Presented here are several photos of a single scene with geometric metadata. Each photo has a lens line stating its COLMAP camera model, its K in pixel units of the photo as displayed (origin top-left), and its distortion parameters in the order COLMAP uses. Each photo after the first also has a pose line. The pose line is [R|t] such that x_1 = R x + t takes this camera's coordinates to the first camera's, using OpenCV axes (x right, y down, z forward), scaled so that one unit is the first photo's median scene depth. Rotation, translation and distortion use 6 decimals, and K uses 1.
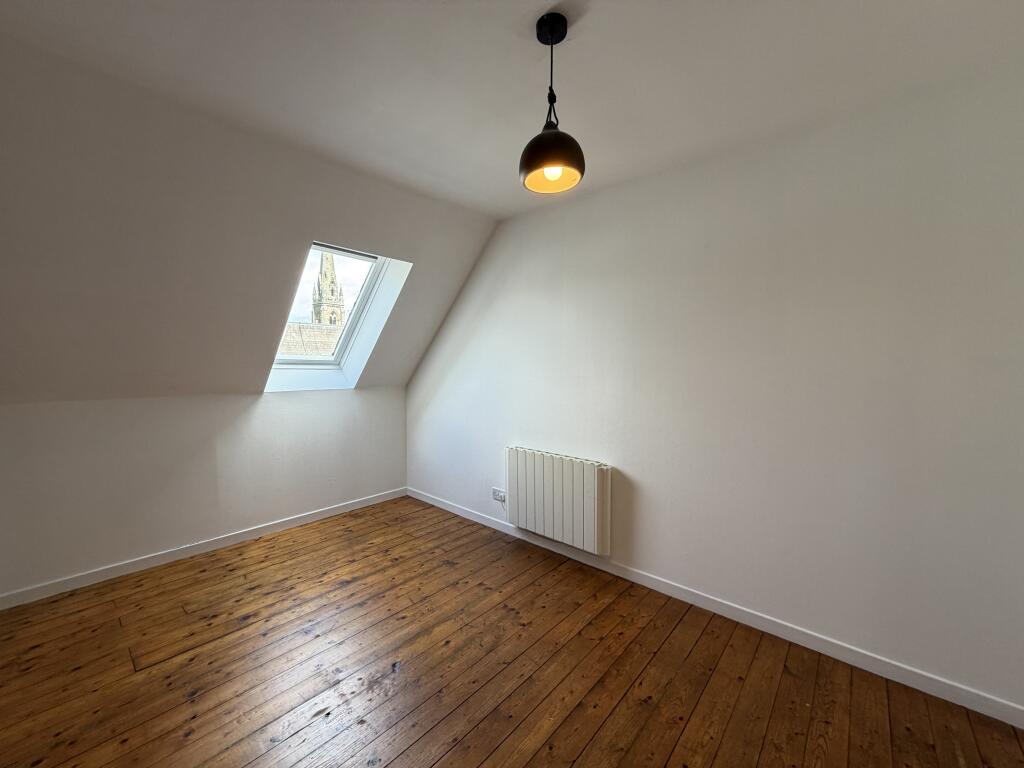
lens RADIAL K [[408.0, 0, 508.2], [0, 408.0, 381.8], [0, 0, 1]] dist [0.000811, -0.000423]
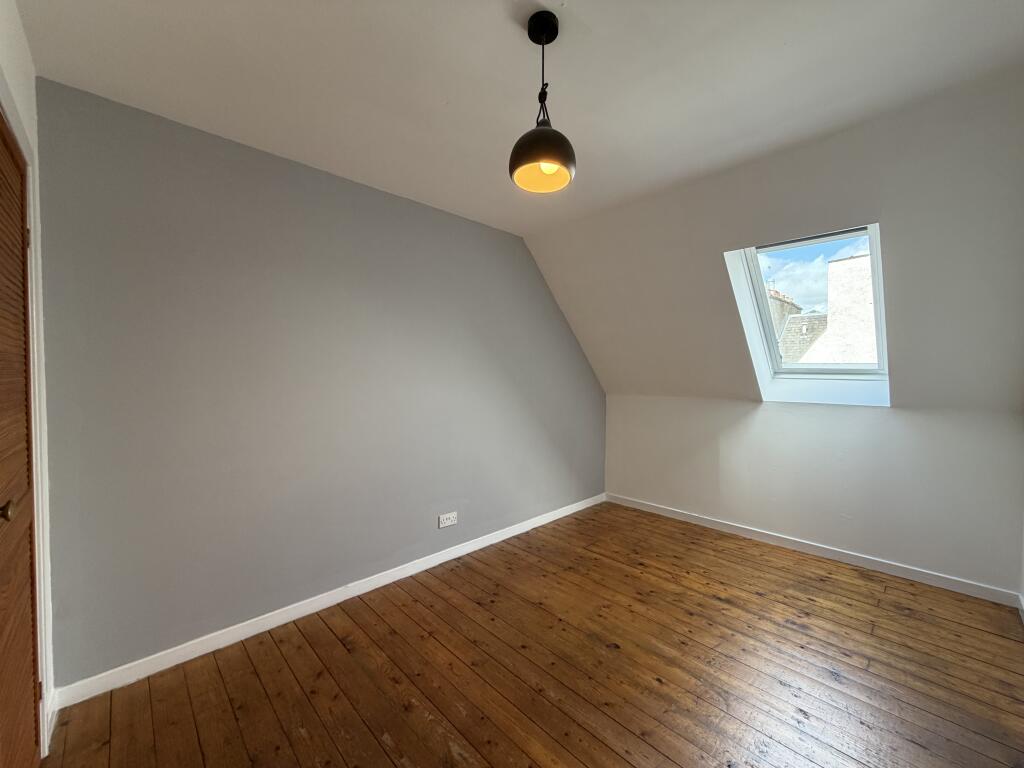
lens RADIAL K [[408.0, 0, 509.8], [0, 408.0, 380.5], [0, 0, 1]] dist [0.000811, -0.000423]
pose [[-0.084646, 0.010855, -0.996352, 0.525537], [-0.048616, 0.998705, 0.015011, -0.010990], [0.995224, 0.049709, -0.084009, 0.492884]]
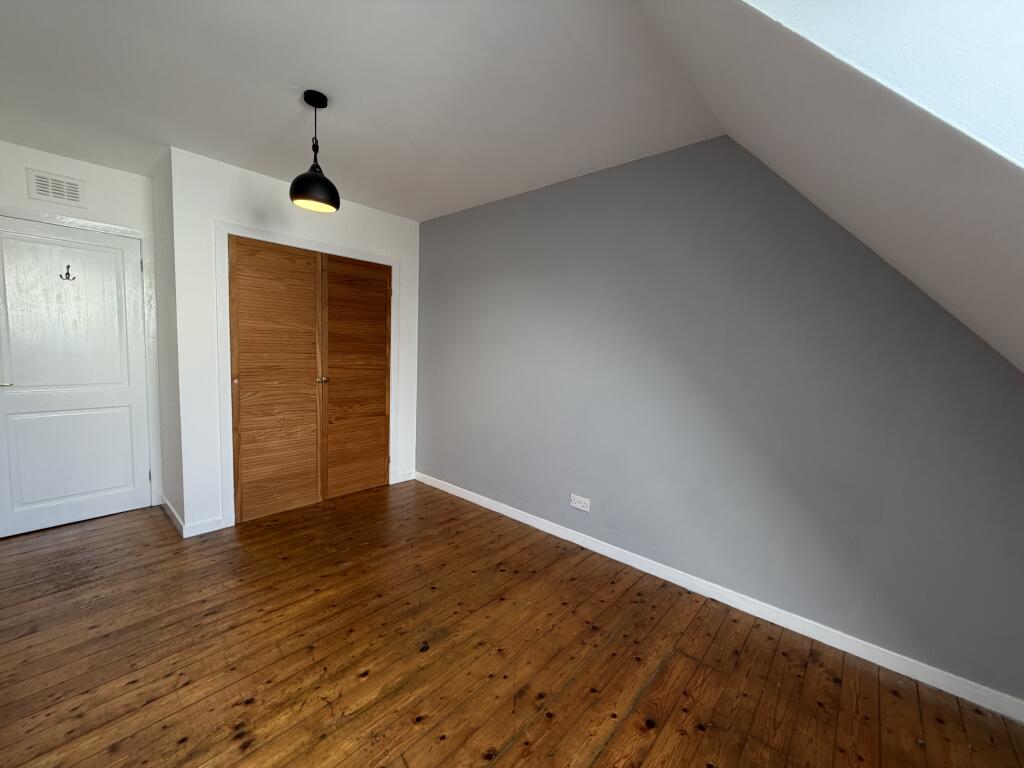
lens RADIAL K [[408.0, 0, 511.8], [0, 408.0, 387.1], [0, 0, 1]] dist [0.000811, -0.000423]
pose [[-0.998992, -0.044831, -0.002413, -0.286898], [-0.044734, 0.989416, 0.138039, -0.042370], [-0.003801, 0.138008, -0.990424, 1.192201]]
